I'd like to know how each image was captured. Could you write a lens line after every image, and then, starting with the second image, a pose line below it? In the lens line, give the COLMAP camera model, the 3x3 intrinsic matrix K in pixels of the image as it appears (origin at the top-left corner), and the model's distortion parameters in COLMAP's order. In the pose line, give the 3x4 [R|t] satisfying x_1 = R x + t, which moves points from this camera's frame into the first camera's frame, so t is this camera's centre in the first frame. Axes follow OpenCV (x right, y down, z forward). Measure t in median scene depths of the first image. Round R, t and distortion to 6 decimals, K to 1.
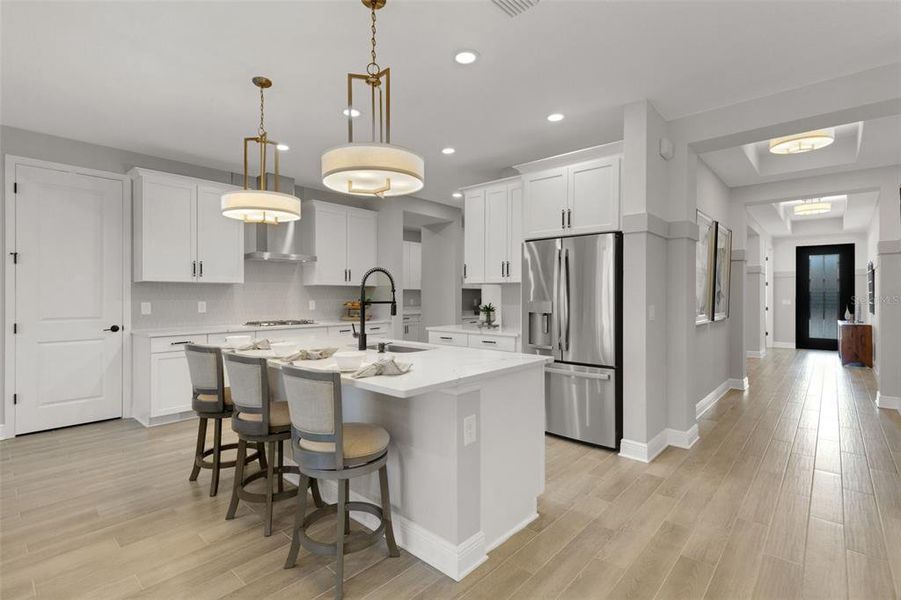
lens RADIAL K [[432.4, 0, 451.3], [0, 432.4, 294.5], [0, 0, 1]] dist [0.020743, -0.000145]
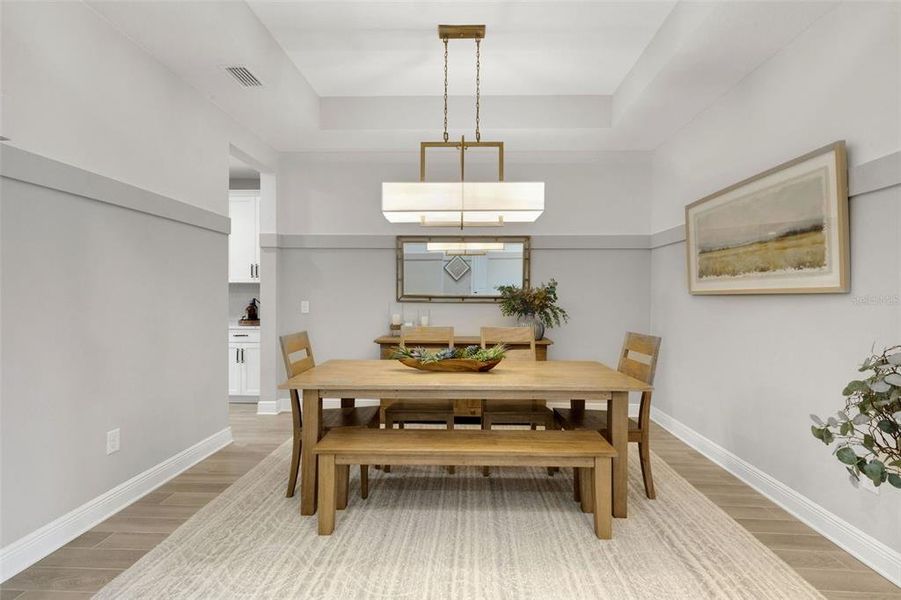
lens RADIAL K [[430.8, 0, 452.4], [0, 430.8, 300.4], [0, 0, 1]] dist [0.016114, 0.000215]
pose [[0.638875, 0.006527, -0.769283, 1.725546], [-0.001904, 0.999974, 0.006902, 0.022919], [0.769308, -0.002945, 0.638871, 1.932796]]
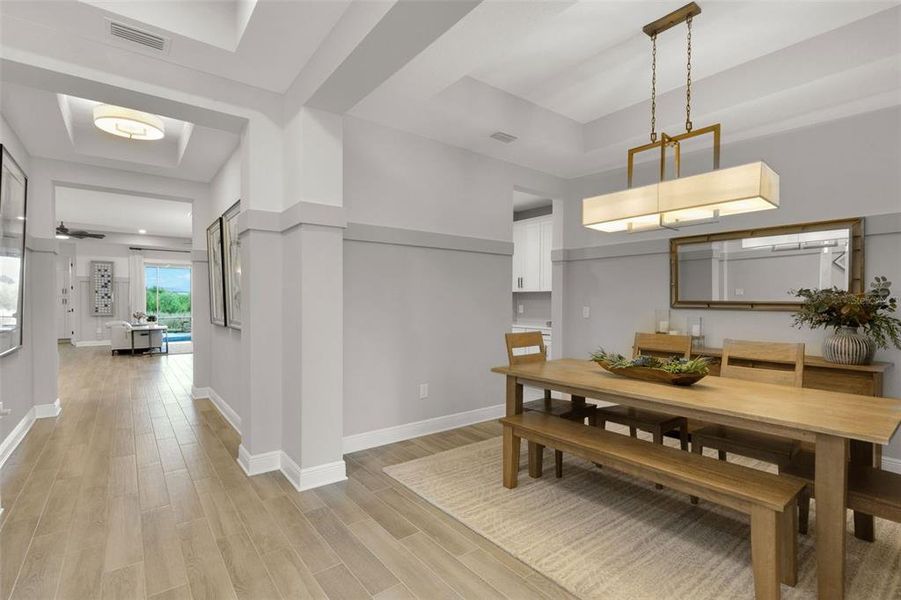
lens RADIAL K [[424.1, 0, 449.5], [0, 424.1, 305.2], [0, 0, 1]] dist [0.015303, -0.000166]
pose [[-0.181028, 0.005592, -0.983462, 1.901499], [-0.002298, 0.999979, 0.006109, 0.021758], [0.983475, 0.003366, -0.181011, 2.191526]]
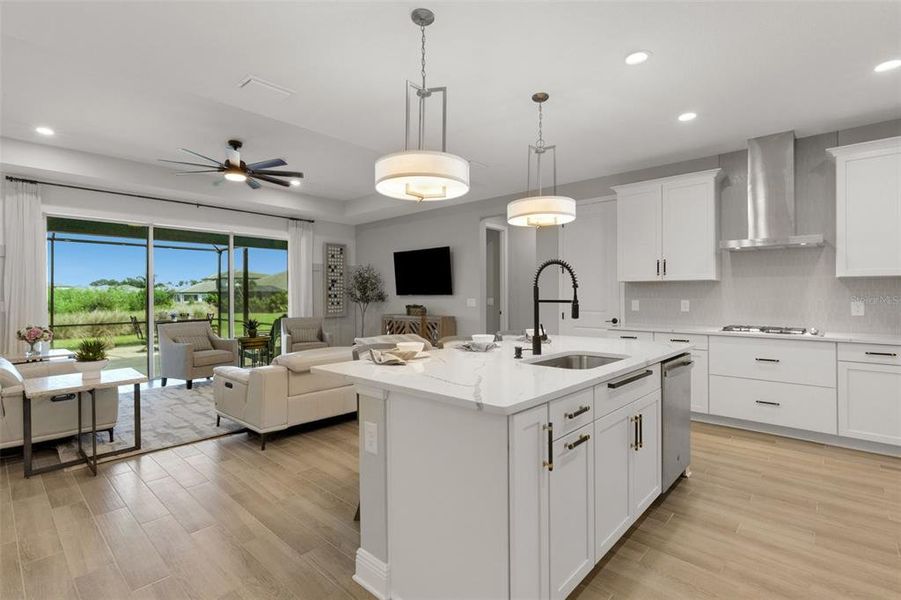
lens RADIAL K [[427.6, 0, 446.9], [0, 427.6, 292.9], [0, 0, 1]] dist [0.015766, -0.000606]
pose [[-0.011702, -0.005852, -0.999914, 0.540151], [0.003577, 0.999976, -0.005894, 0.005402], [0.999925, -0.003646, -0.011680, 0.661941]]
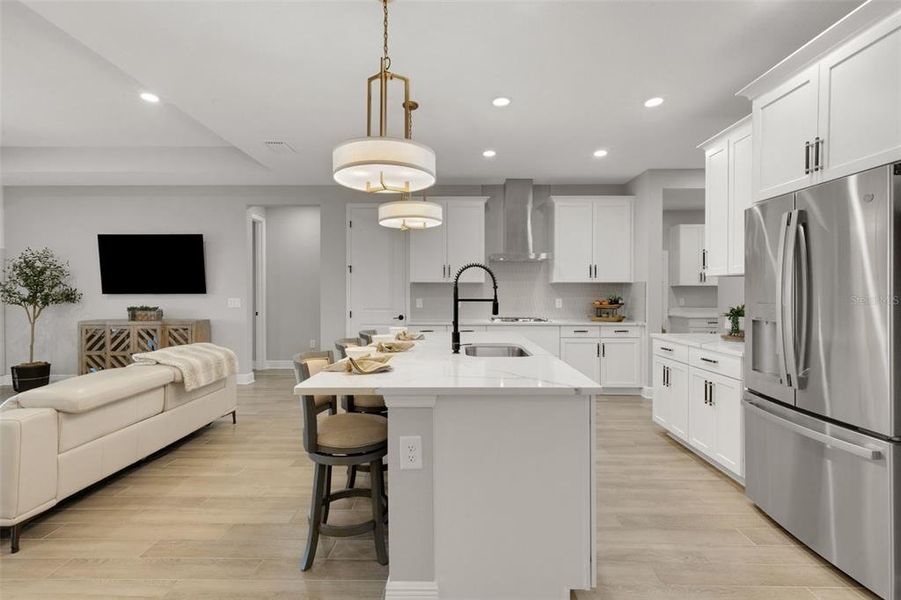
lens RADIAL K [[427.6, 0, 446.9], [0, 427.6, 292.9], [0, 0, 1]] dist [0.015766, -0.000606]
pose [[0.655701, -0.001660, -0.755019, 0.402517], [0.001555, 0.999998, -0.000849, 0.003043], [0.755019, -0.000617, 0.655702, 0.287414]]
